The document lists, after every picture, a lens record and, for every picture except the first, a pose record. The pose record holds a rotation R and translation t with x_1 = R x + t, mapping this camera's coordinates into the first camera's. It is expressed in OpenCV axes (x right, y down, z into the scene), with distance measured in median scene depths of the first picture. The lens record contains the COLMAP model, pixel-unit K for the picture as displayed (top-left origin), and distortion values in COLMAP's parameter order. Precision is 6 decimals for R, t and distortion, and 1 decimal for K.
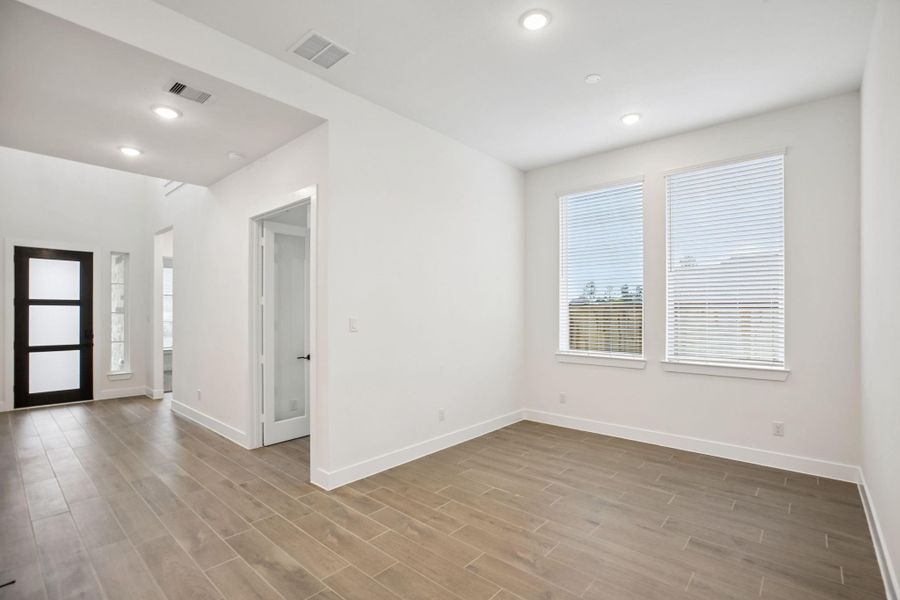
lens RADIAL K [[412.2, 0, 457.1], [0, 412.2, 313.3], [0, 0, 1]] dist [-0.037382, 0.012647]
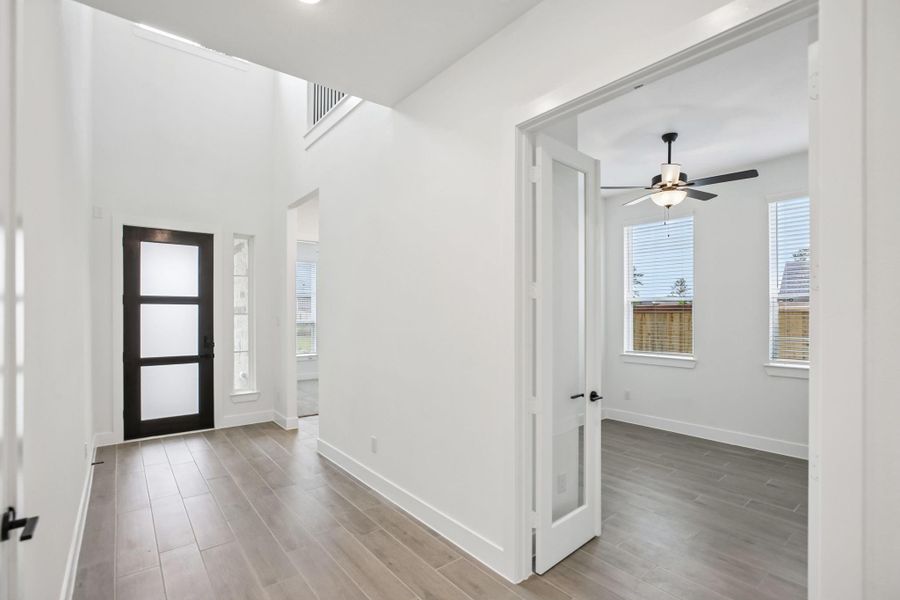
lens RADIAL K [[412.2, 0, 457.1], [0, 412.2, 313.3], [0, 0, 1]] dist [-0.037382, 0.012647]
pose [[0.986256, -0.001890, -0.165216, -0.339532], [0.002058, 0.999998, 0.000843, -0.001803], [0.165214, -0.001171, 0.986257, 0.334358]]
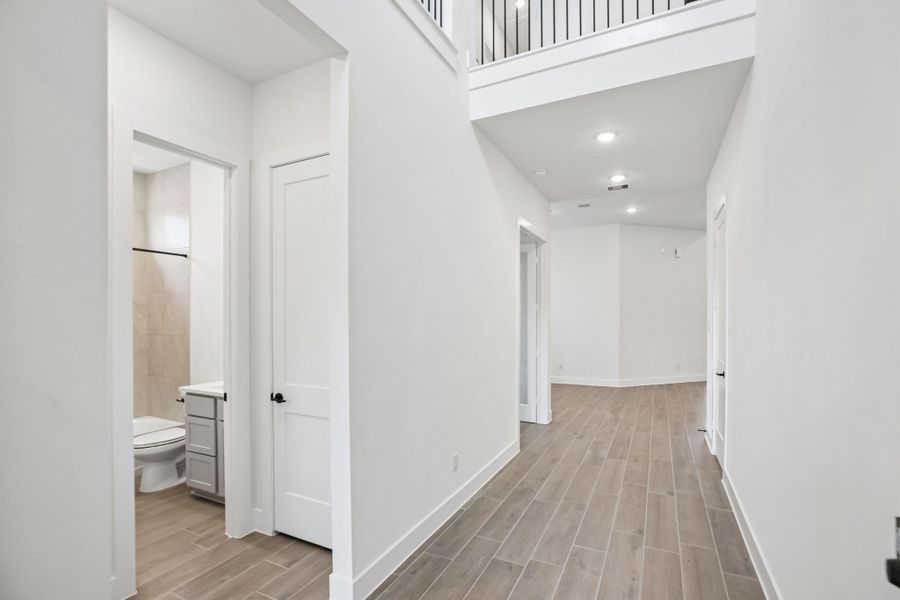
lens RADIAL K [[412.2, 0, 457.1], [0, 412.2, 313.3], [0, 0, 1]] dist [-0.037382, 0.012647]
pose [[-0.244037, 0.006662, 0.969743, -1.010661], [0.003651, 0.999976, -0.005951, 0.001086], [-0.969759, 0.002089, -0.244056, 0.968479]]
